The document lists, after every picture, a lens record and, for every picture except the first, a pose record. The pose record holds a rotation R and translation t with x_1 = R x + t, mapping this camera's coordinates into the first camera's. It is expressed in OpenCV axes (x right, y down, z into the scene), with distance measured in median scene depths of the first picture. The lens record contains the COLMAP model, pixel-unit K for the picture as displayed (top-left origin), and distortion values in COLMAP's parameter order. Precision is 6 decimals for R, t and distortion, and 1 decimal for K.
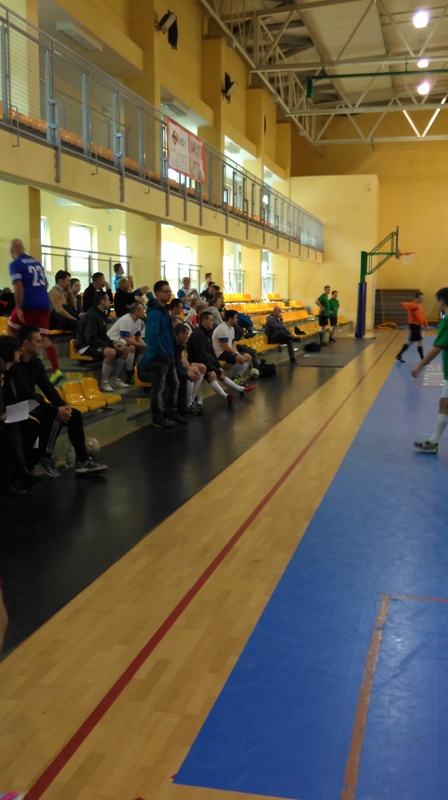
lens RADIAL K [[896.8, 0, 219.5], [0, 896.8, 407.2], [0, 0, 1]] dist [0.088340, 0.000000]
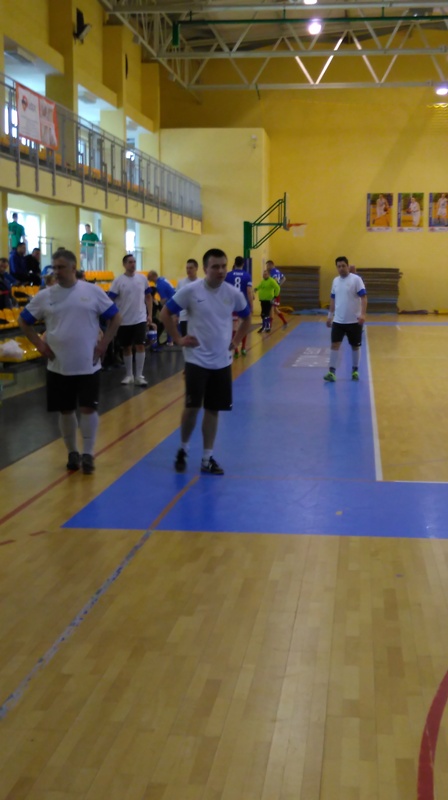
lens RADIAL K [[1233.0, 0, 219.6], [0, 1233.0, 409.4], [0, 0, 1]] dist [0.108793, 0.000000]
pose [[0.993220, -0.014888, 0.115292, -0.002113], [0.016605, 0.999765, -0.013947, 0.031660], [-0.115057, 0.015767, 0.993234, -0.241690]]
